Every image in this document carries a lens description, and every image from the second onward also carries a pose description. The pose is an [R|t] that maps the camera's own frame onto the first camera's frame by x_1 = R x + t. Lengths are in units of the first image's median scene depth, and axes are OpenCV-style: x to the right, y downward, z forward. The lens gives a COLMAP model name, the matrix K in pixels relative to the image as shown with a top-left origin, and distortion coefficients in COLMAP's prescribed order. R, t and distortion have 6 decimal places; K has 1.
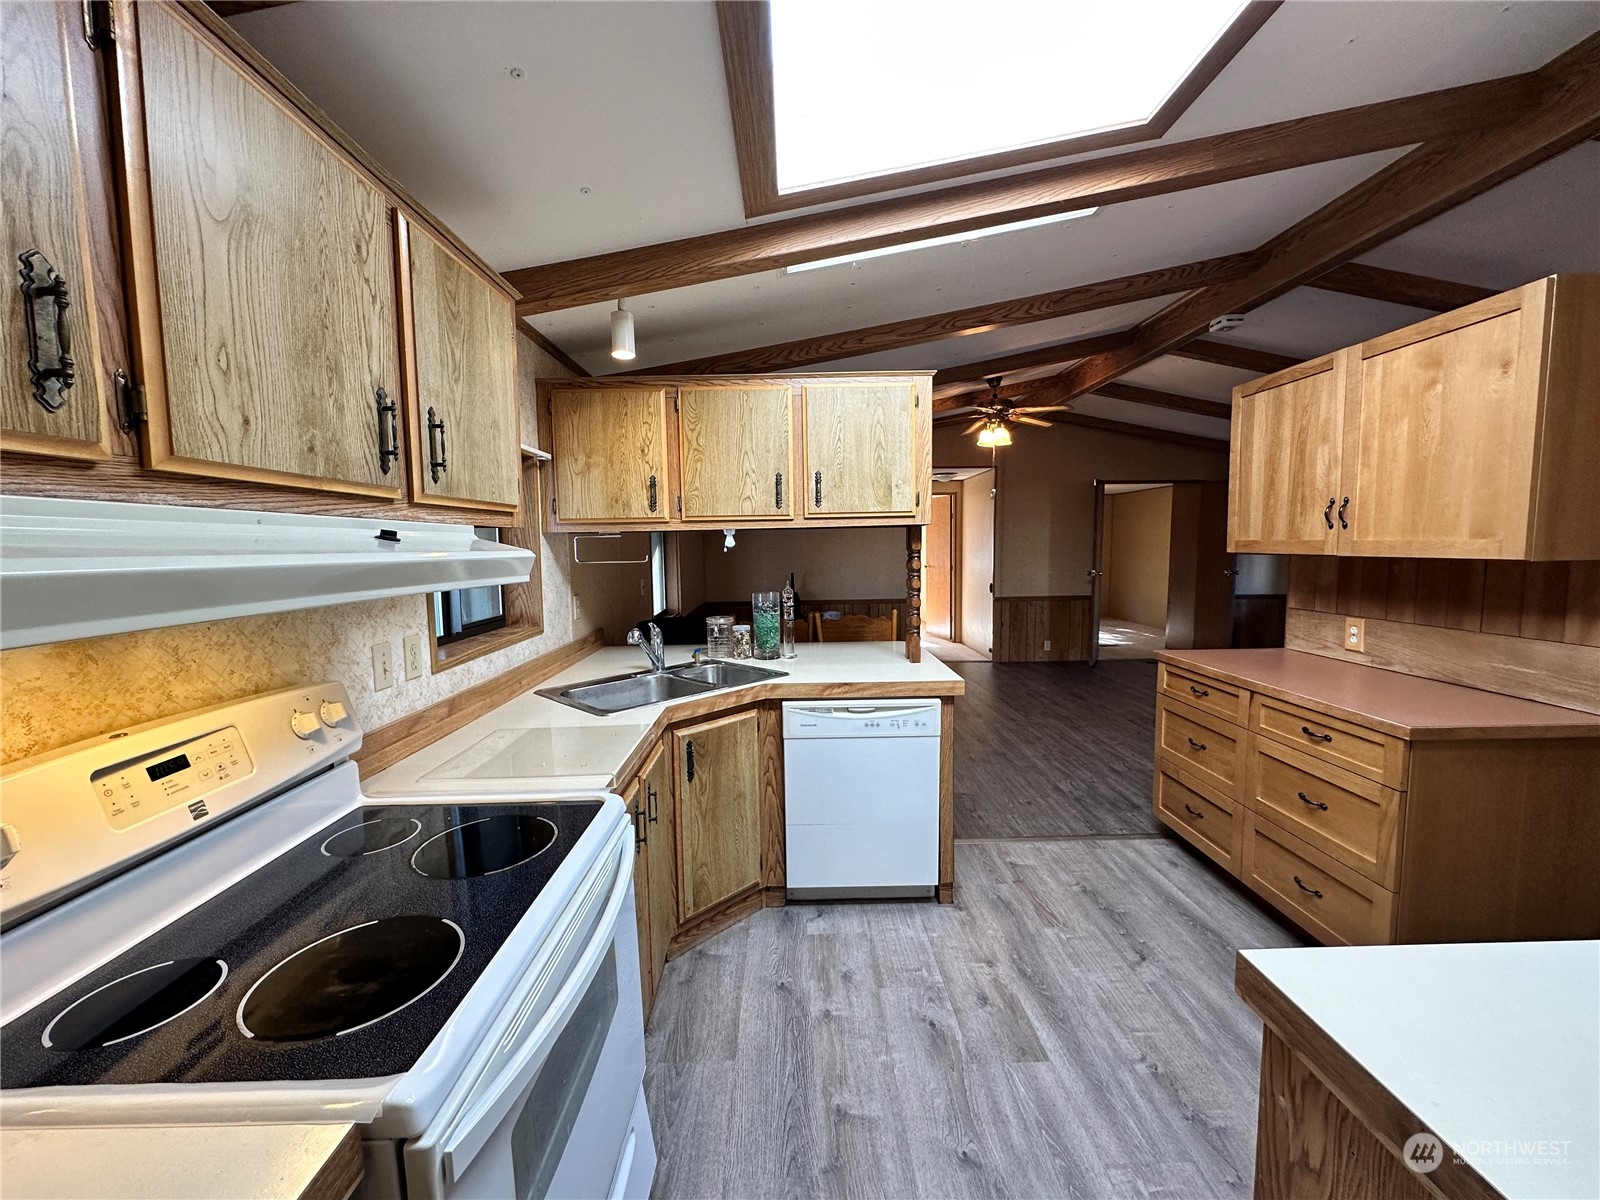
lens RADIAL K [[644.3, 0, 798.7], [0, 644.3, 598.4], [0, 0, 1]] dist [-0.002541, 0.000371]
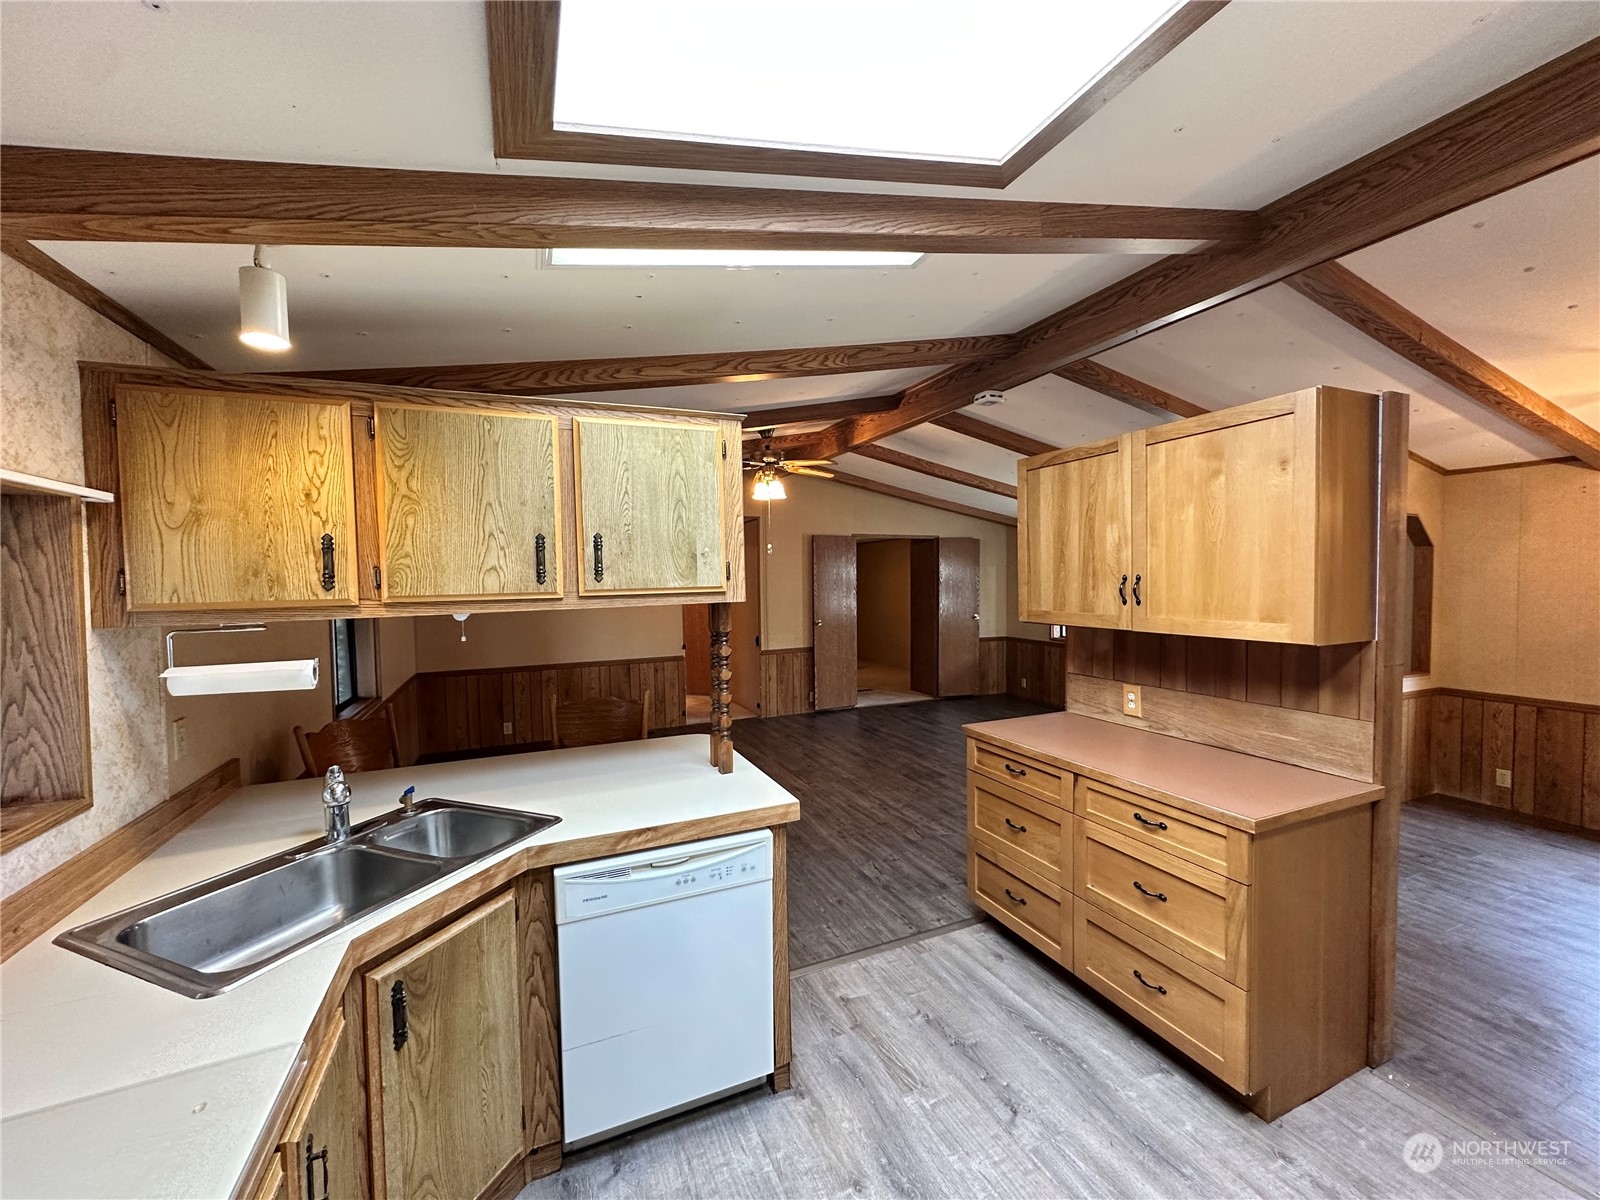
lens RADIAL K [[644.3, 0, 805.0], [0, 644.3, 599.2], [0, 0, 1]] dist [-0.002541, 0.000371]
pose [[0.920047, -0.013364, 0.391580, -0.043663], [0.037460, 0.997840, -0.053961, -0.077309], [-0.390013, 0.064316, 0.918560, 0.243312]]
